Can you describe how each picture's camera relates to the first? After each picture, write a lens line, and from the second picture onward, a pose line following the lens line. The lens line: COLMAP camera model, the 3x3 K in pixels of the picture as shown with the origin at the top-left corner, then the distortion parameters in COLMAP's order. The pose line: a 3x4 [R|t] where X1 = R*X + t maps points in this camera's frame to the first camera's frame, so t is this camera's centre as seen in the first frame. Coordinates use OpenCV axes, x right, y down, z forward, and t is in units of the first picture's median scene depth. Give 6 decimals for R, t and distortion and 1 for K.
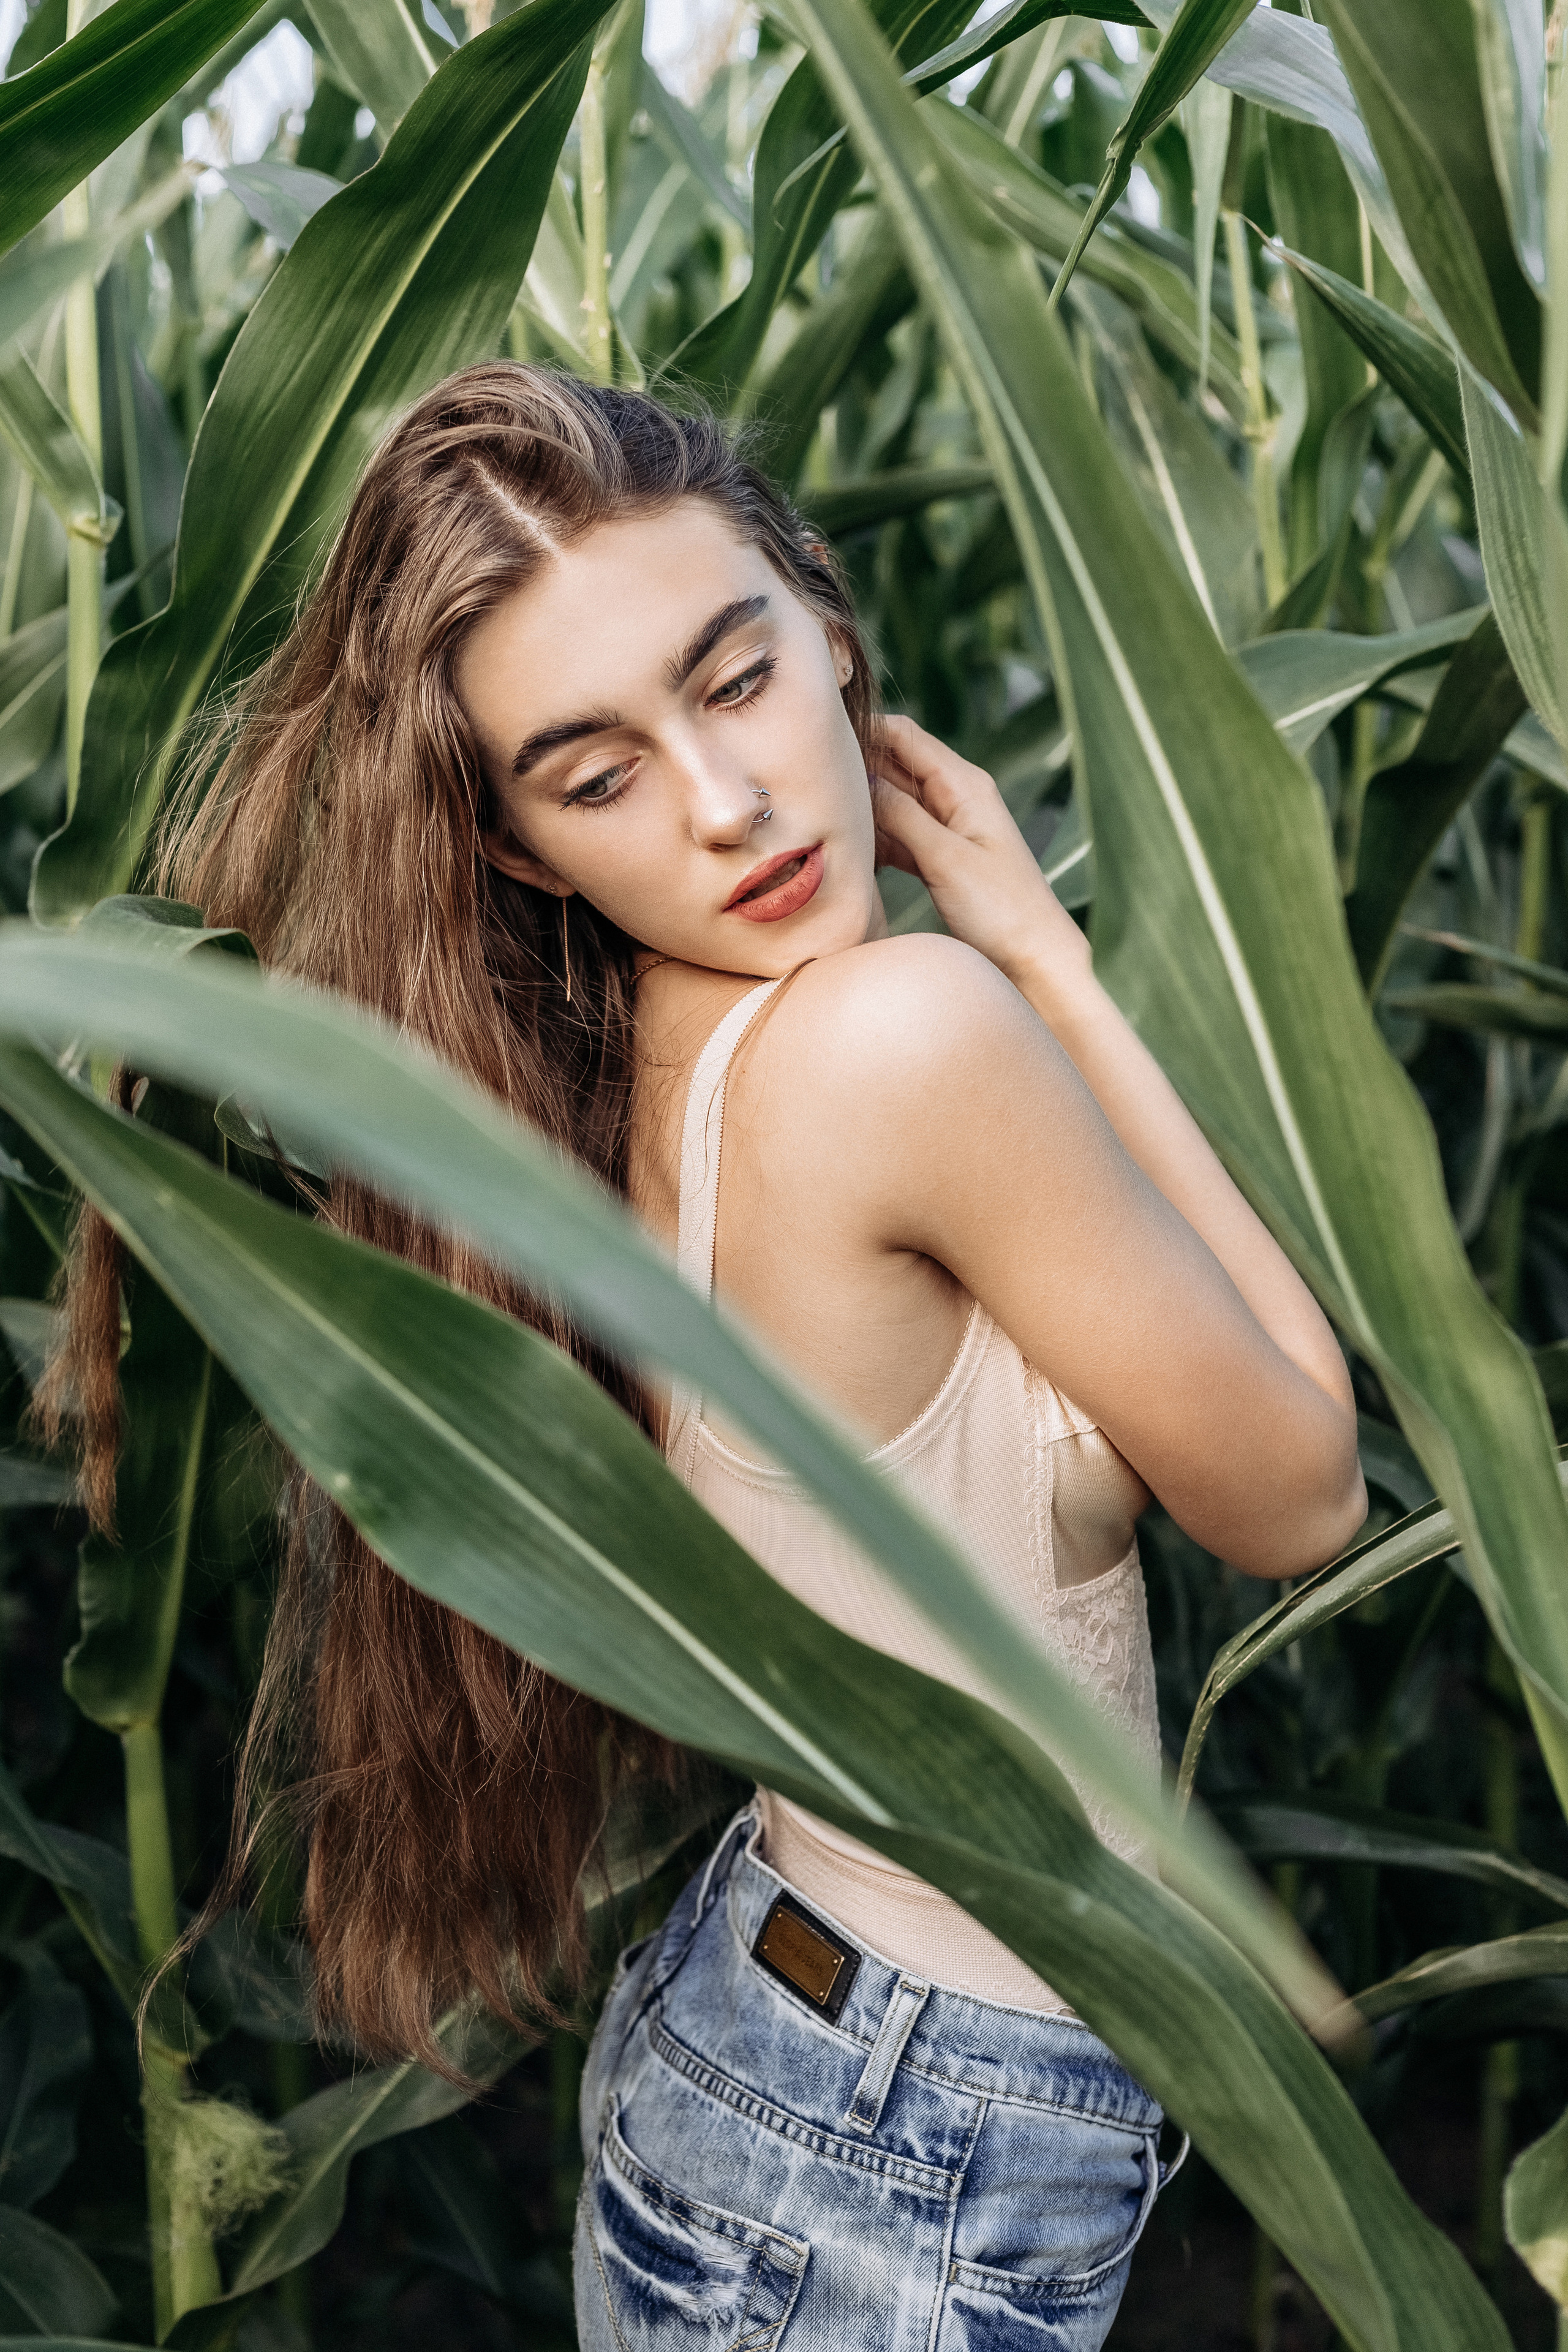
lens RADIAL K [[3329.3, 0, 794.2], [0, 3329.3, 1170.4], [0, 0, 1]] dist [-0.022851, 0.348212]
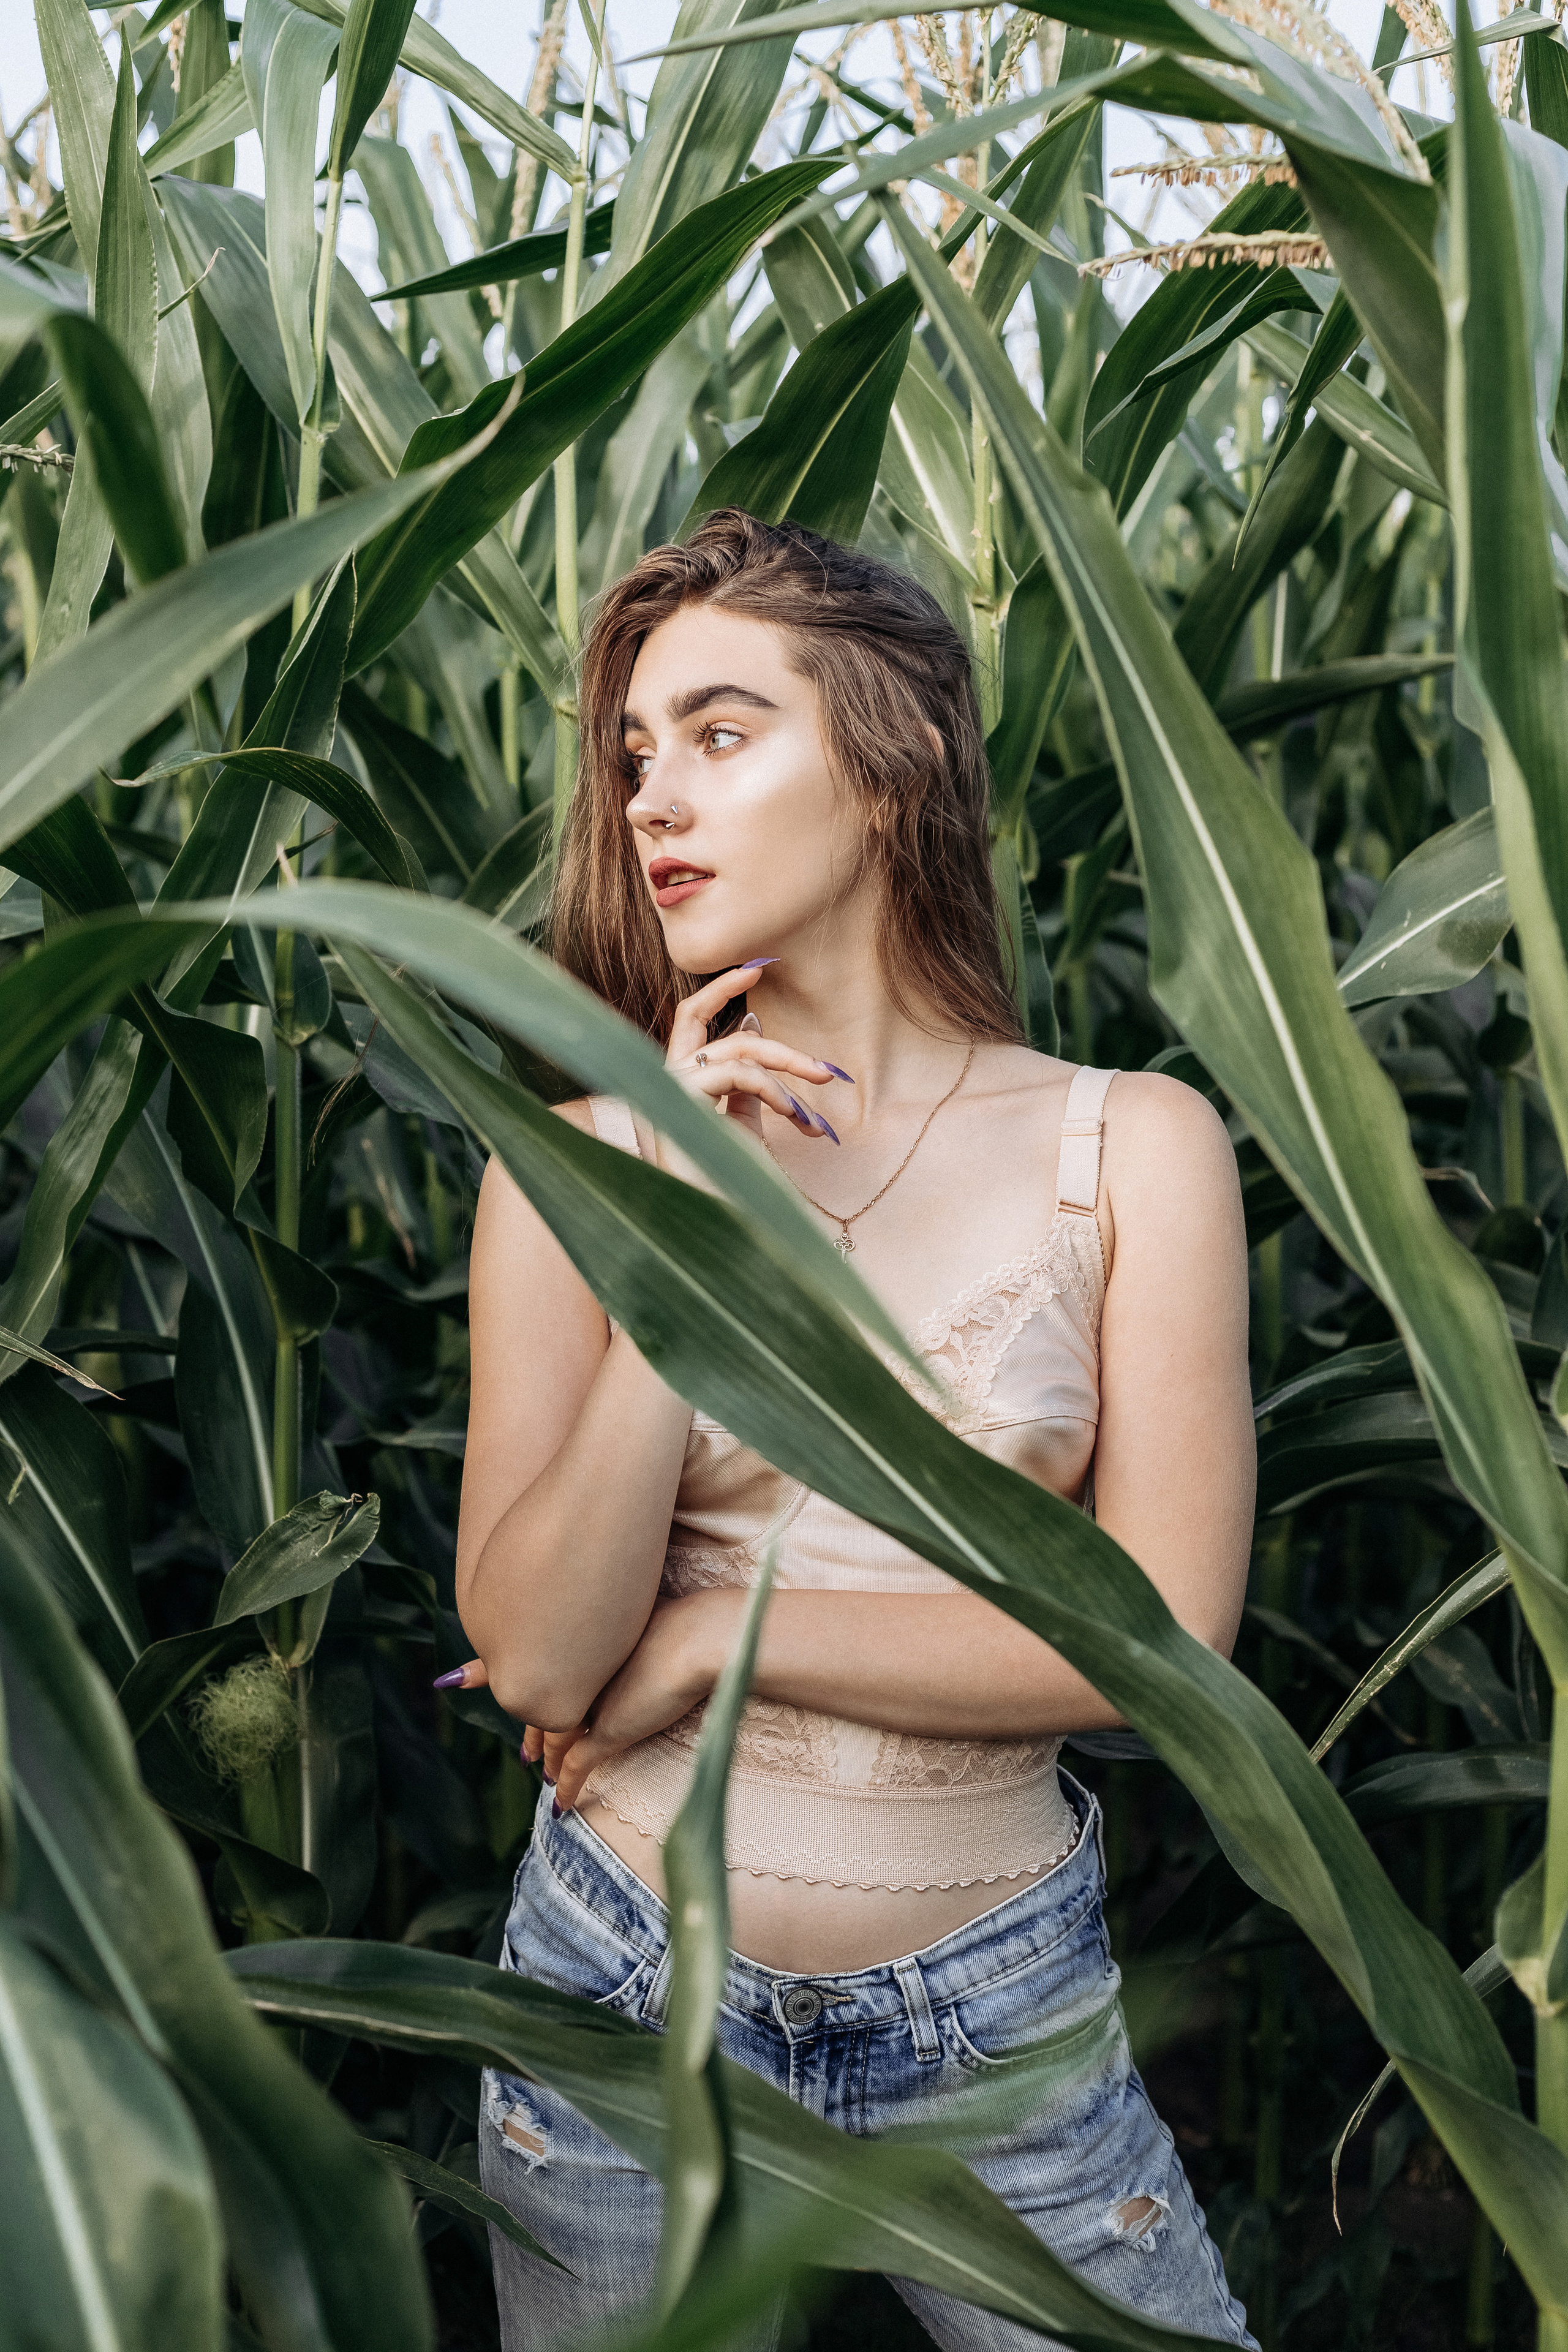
lens RADIAL K [[3363.2, 0, 777.2], [0, 3363.2, 1149.4], [0, 0, 1]] dist [0.042305, 0.057551]
pose [[0.980920, 0.019350, -0.193447, 0.204238], [-0.033120, 0.997122, -0.068203, 0.110059], [0.191570, 0.073308, 0.978737, -0.430786]]
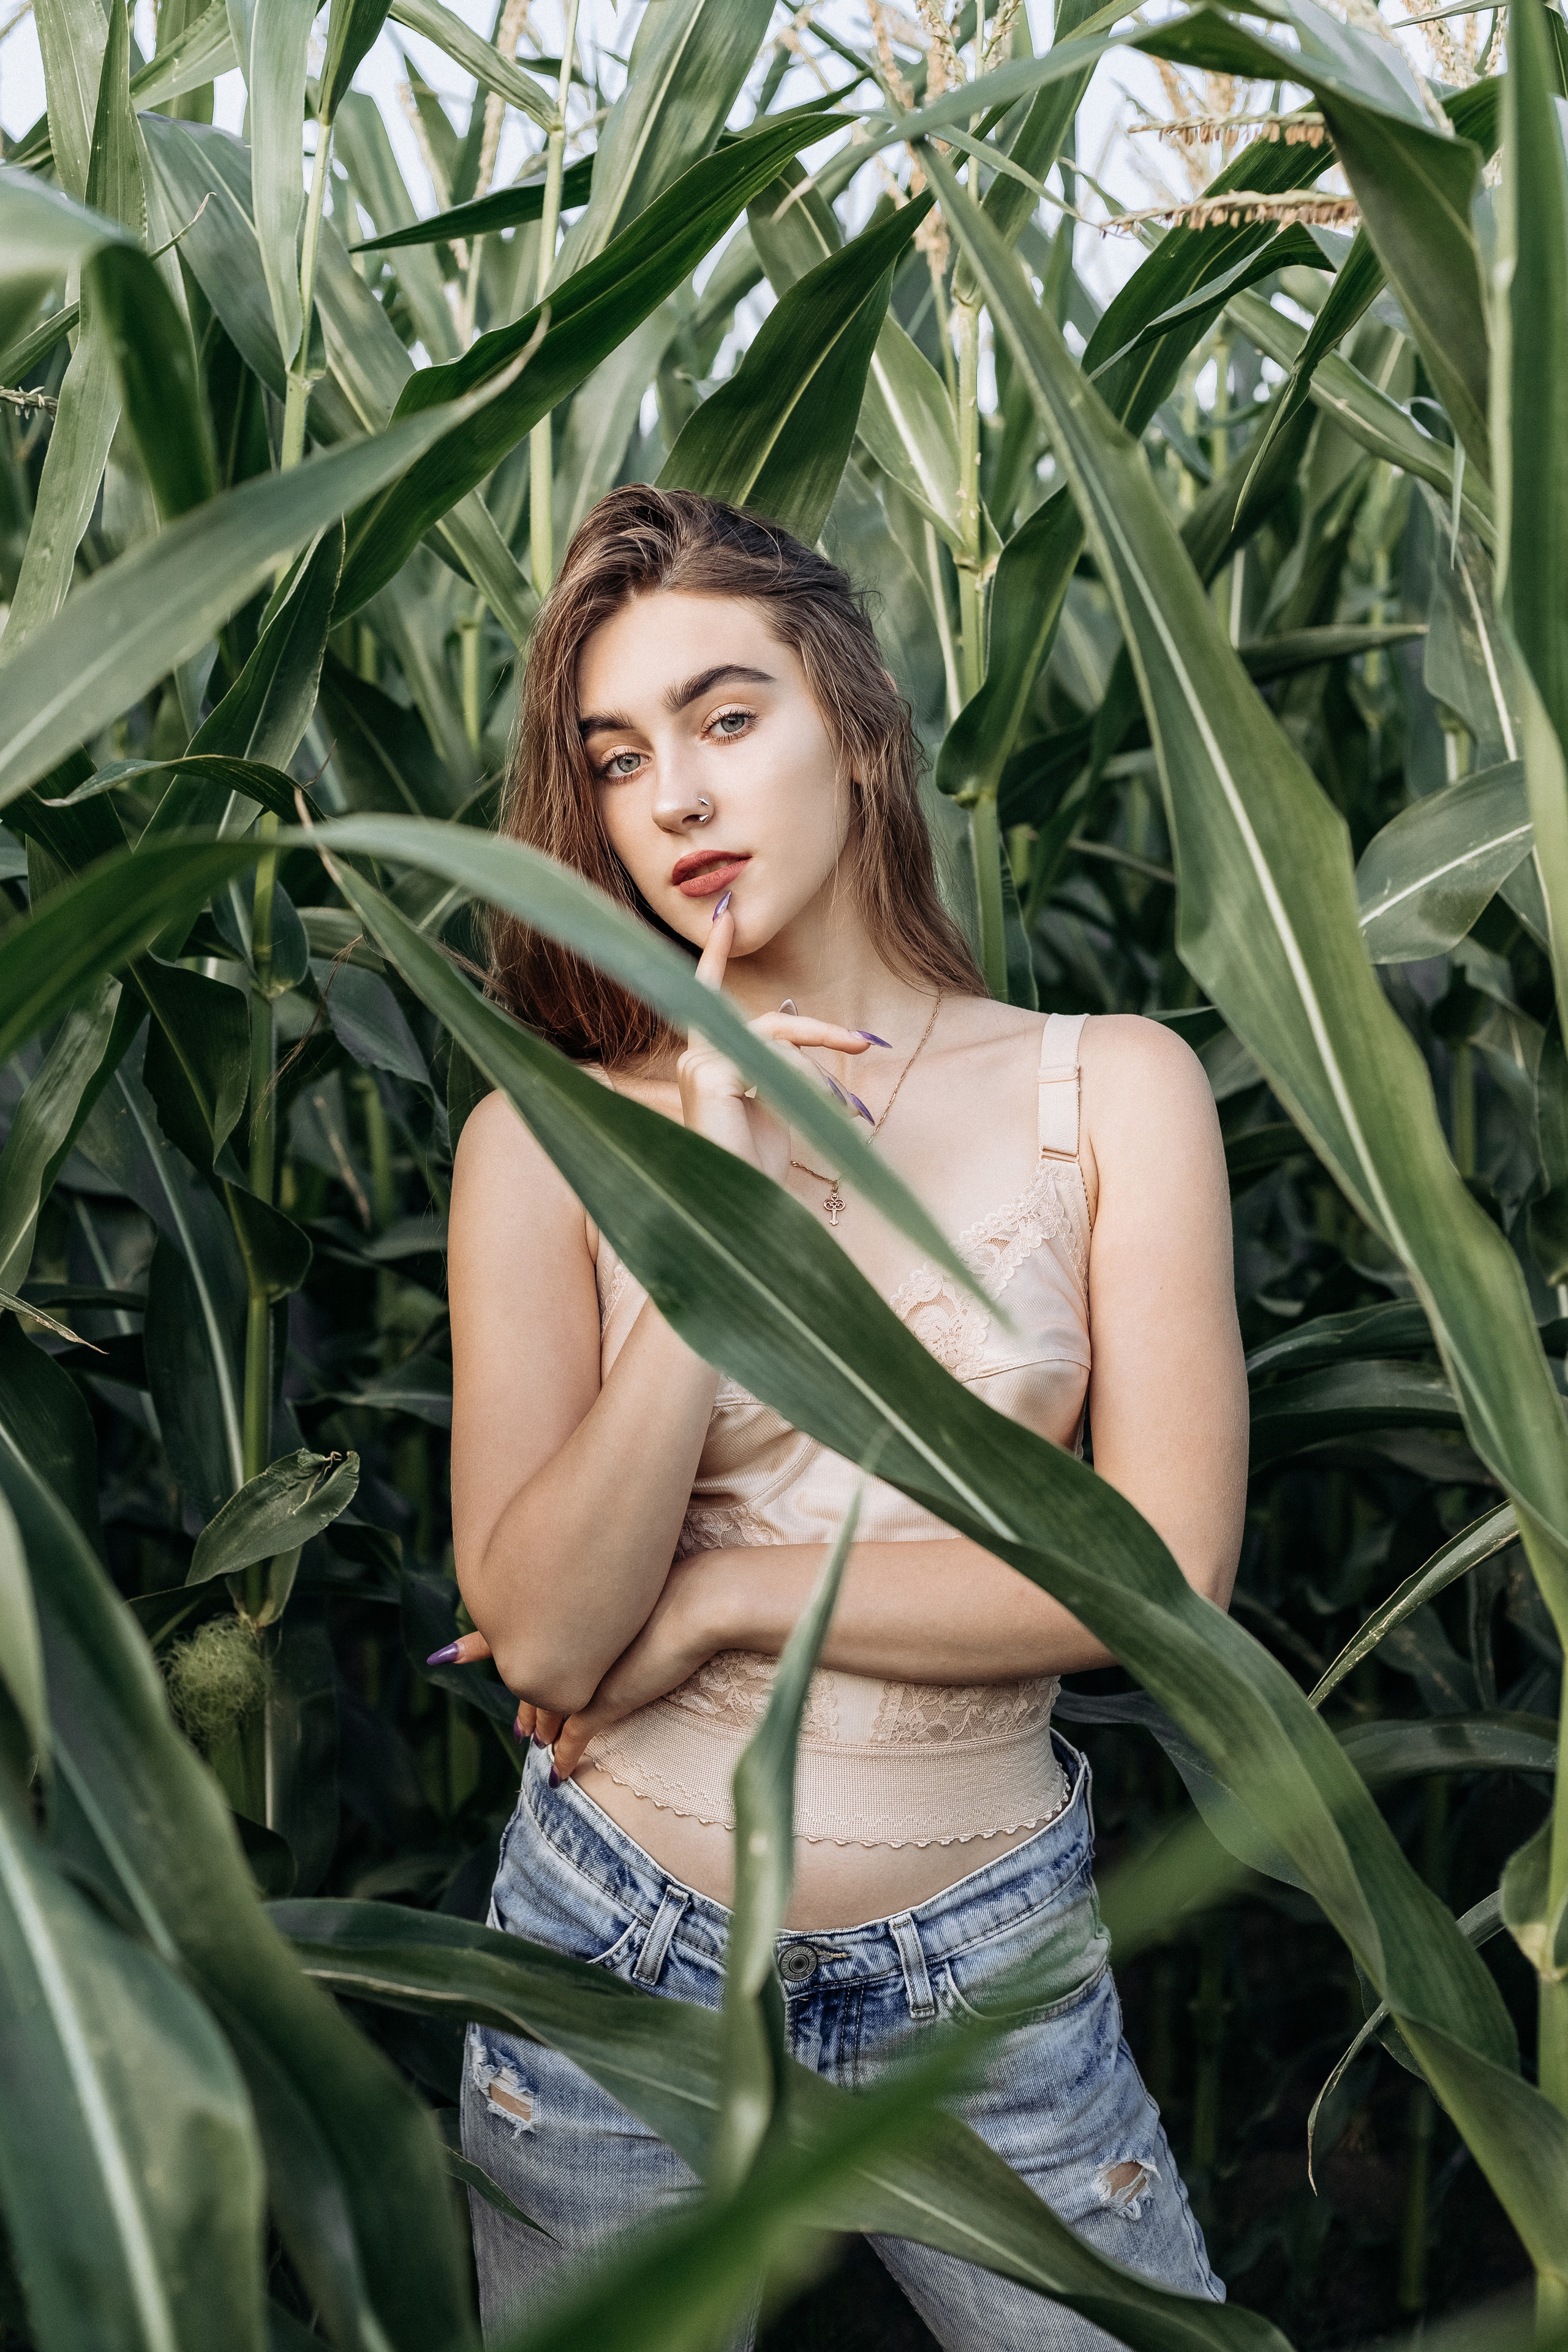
lens RADIAL K [[3363.2, 0, 777.2], [0, 3363.2, 1149.4], [0, 0, 1]] dist [0.042305, 0.057551]
pose [[0.985732, 0.032699, -0.165117, 0.153902], [-0.043100, 0.997279, -0.059807, 0.115620], [0.162712, 0.066070, 0.984459, -0.428838]]
